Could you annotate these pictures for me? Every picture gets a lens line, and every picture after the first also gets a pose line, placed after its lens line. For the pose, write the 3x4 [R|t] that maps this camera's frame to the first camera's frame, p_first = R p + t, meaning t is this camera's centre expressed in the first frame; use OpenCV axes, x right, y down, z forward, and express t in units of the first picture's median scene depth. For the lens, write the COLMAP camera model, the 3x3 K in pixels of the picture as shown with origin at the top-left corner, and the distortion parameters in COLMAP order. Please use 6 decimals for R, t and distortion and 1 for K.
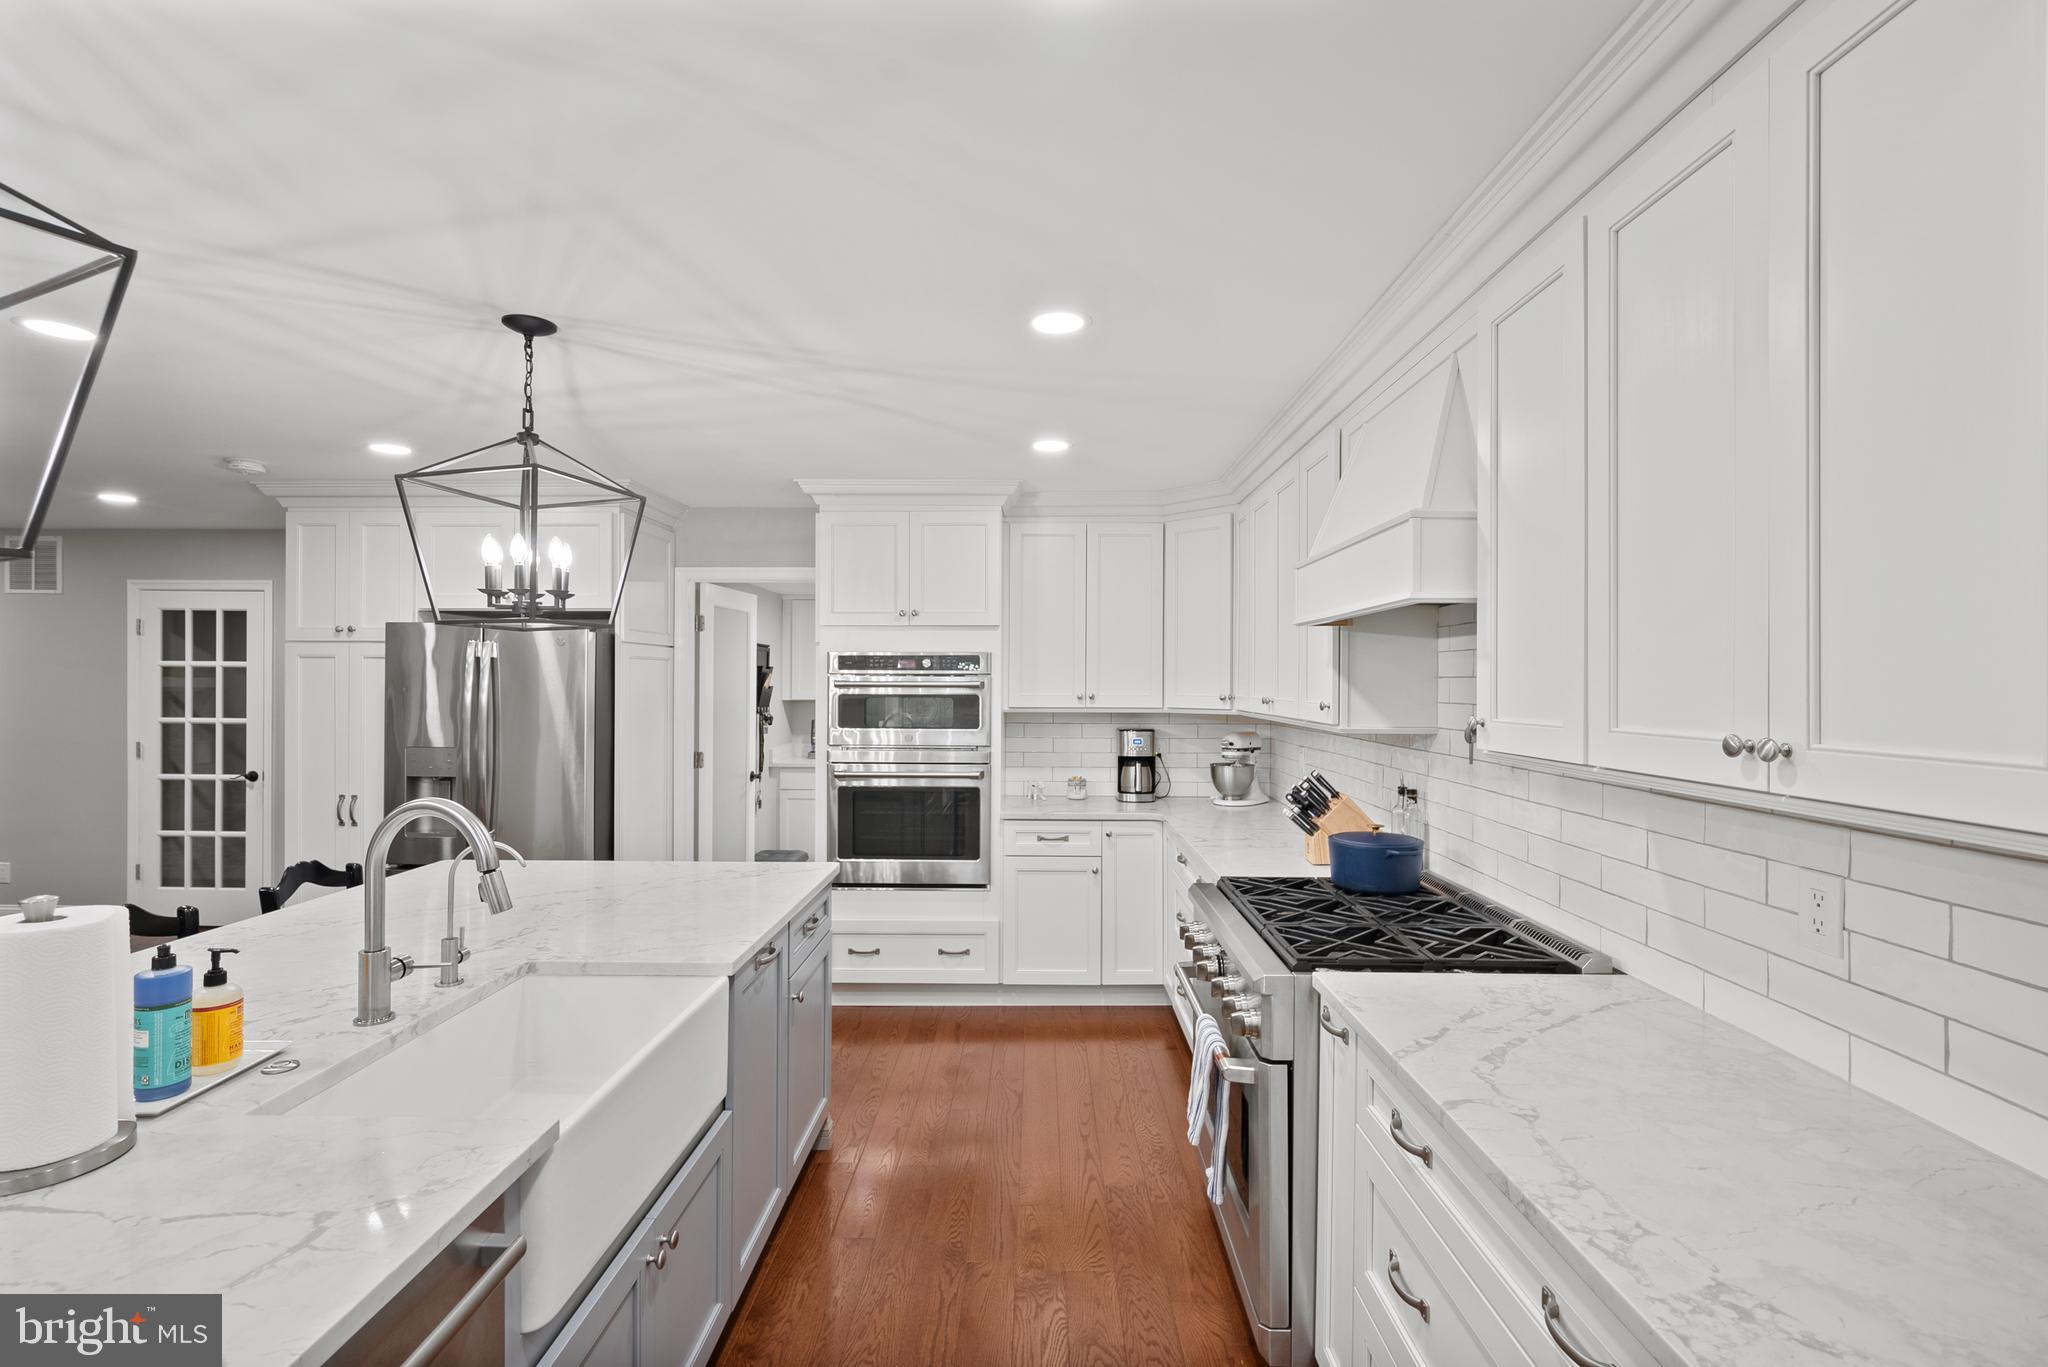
lens RADIAL K [[939.2, 0, 1016.6], [0, 939.2, 683.5], [0, 0, 1]] dist [0.002526, 0.000843]
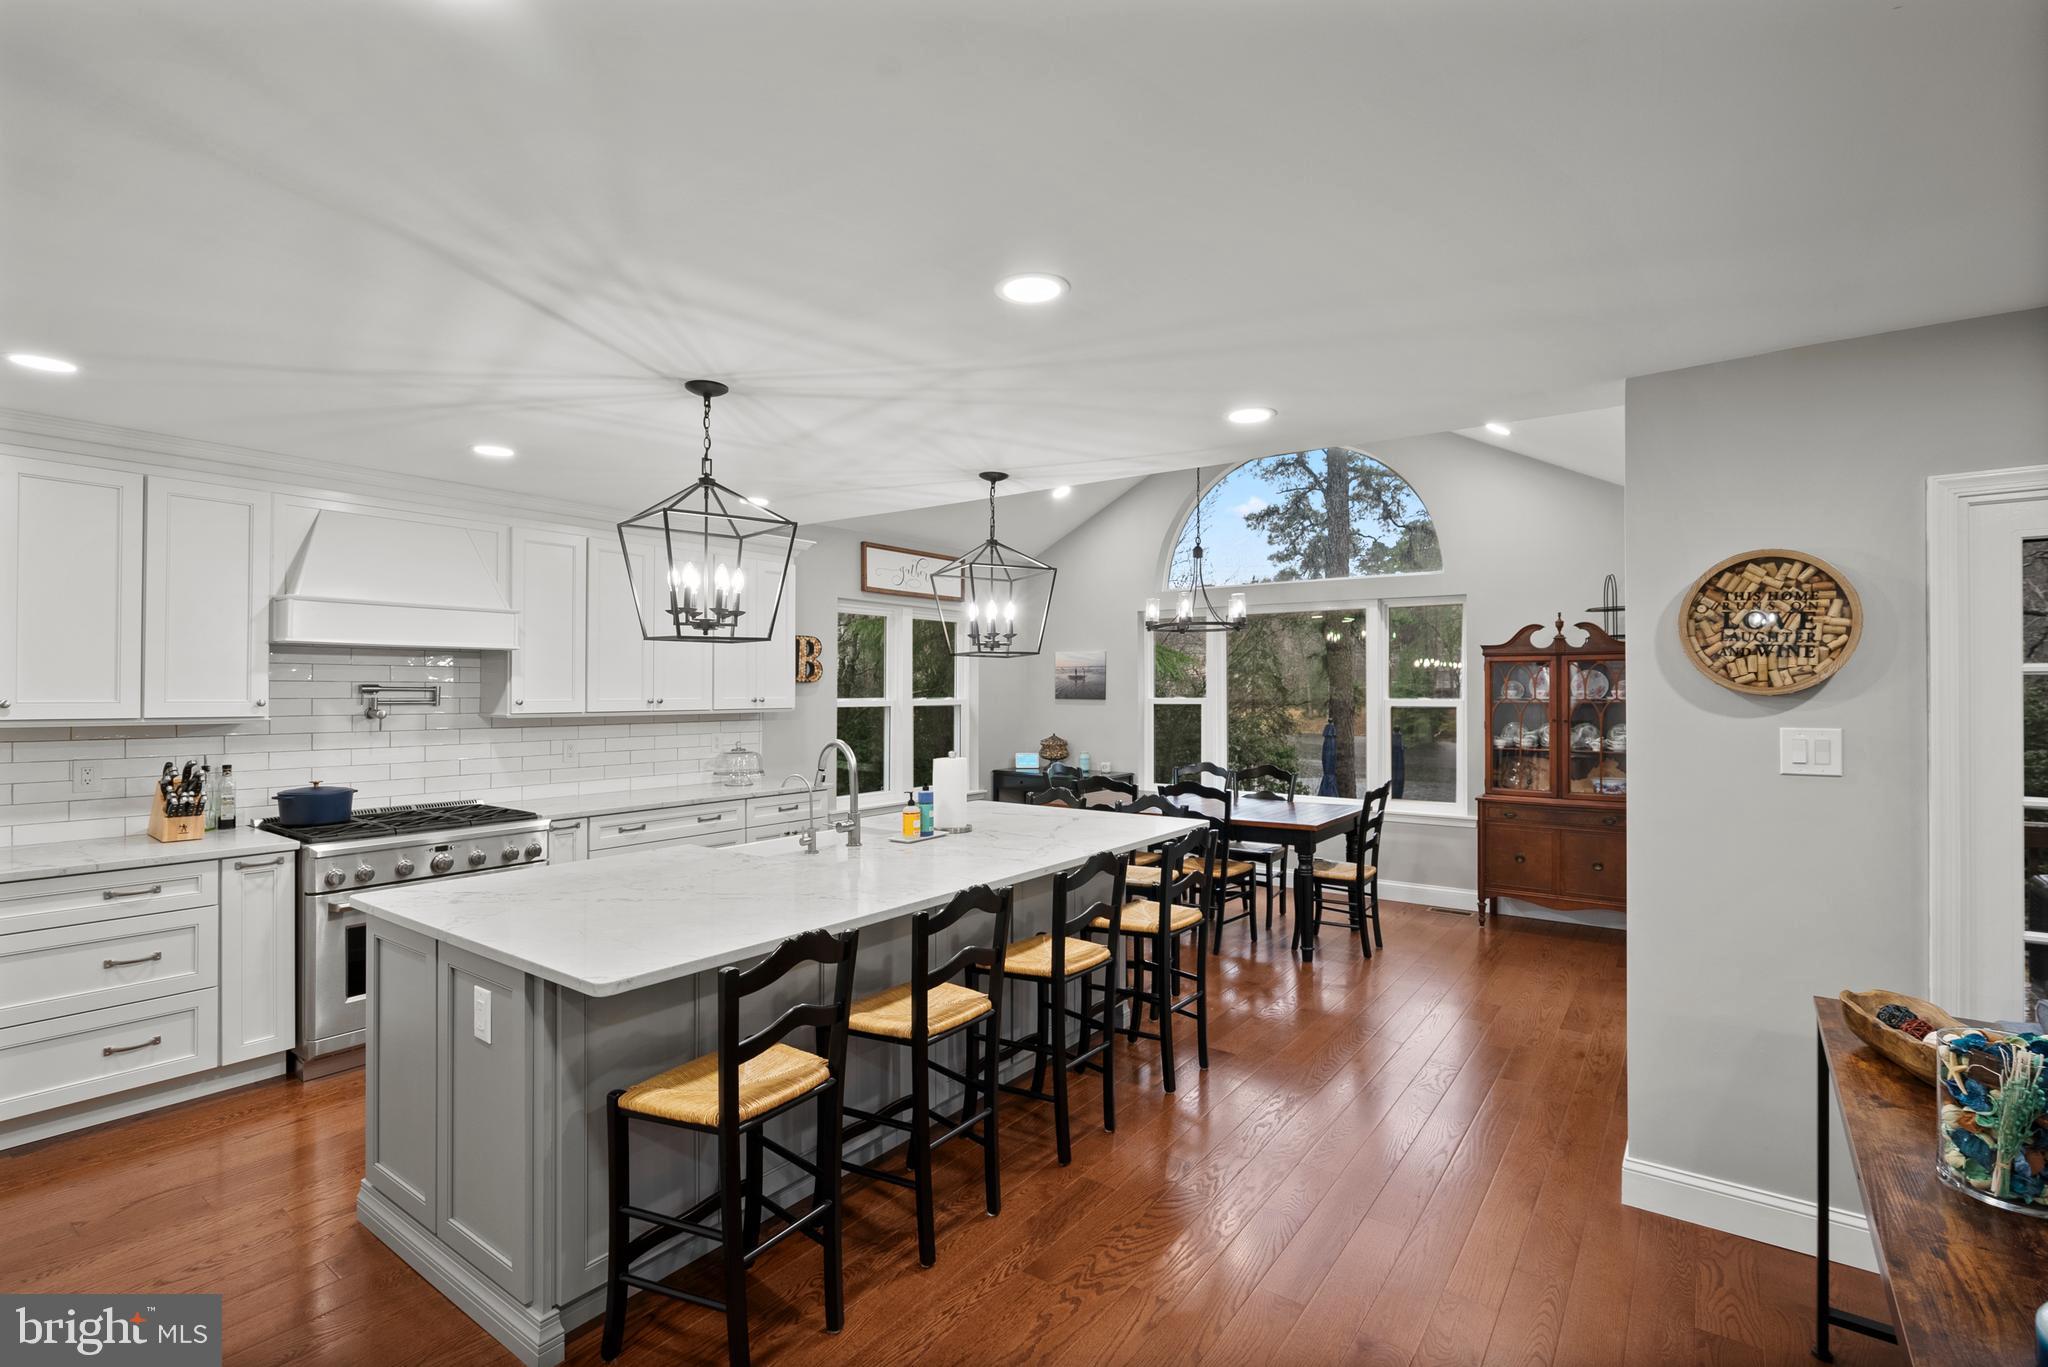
lens RADIAL K [[939.2, 0, 1016.6], [0, 939.2, 683.5], [0, 0, 1]] dist [0.002526, 0.000843]
pose [[-0.818459, 0.000128, 0.574564, -0.854118], [-0.001348, 0.999997, -0.002144, -0.002192], [-0.574563, -0.002529, -0.818457, 0.978820]]
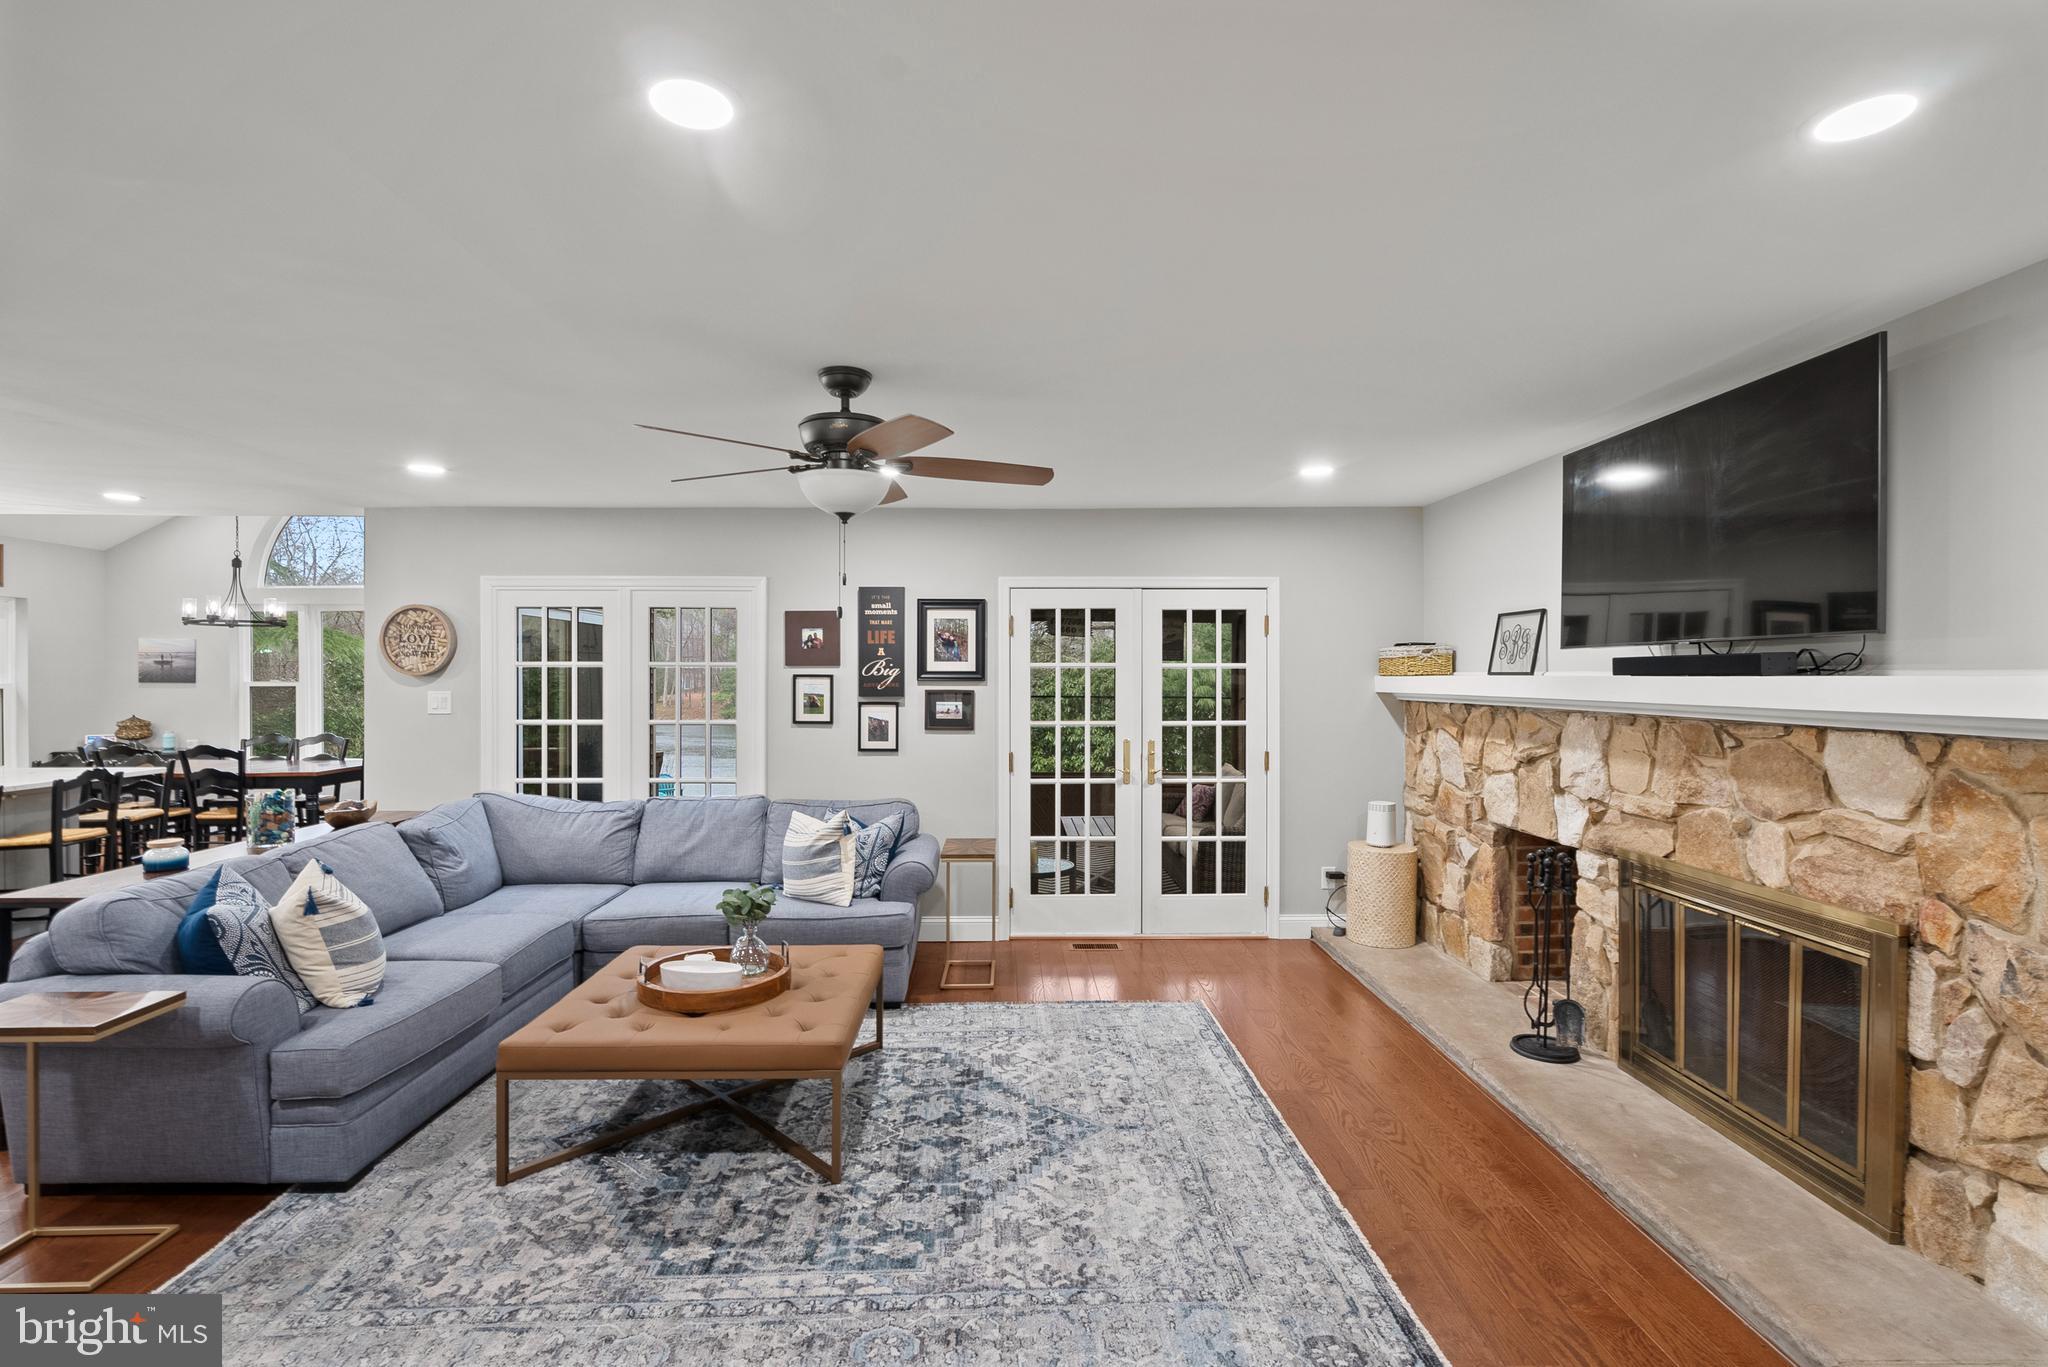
lens RADIAL K [[934.8, 0, 1024.0], [0, 934.8, 688.4], [0, 0, 1]] dist [-0.010864, 0.001104]
pose [[-0.998585, -0.002998, -0.053101, -1.614570], [-0.003890, 0.999853, 0.016710, -0.002950], [0.053043, 0.016893, -0.998449, 1.456006]]
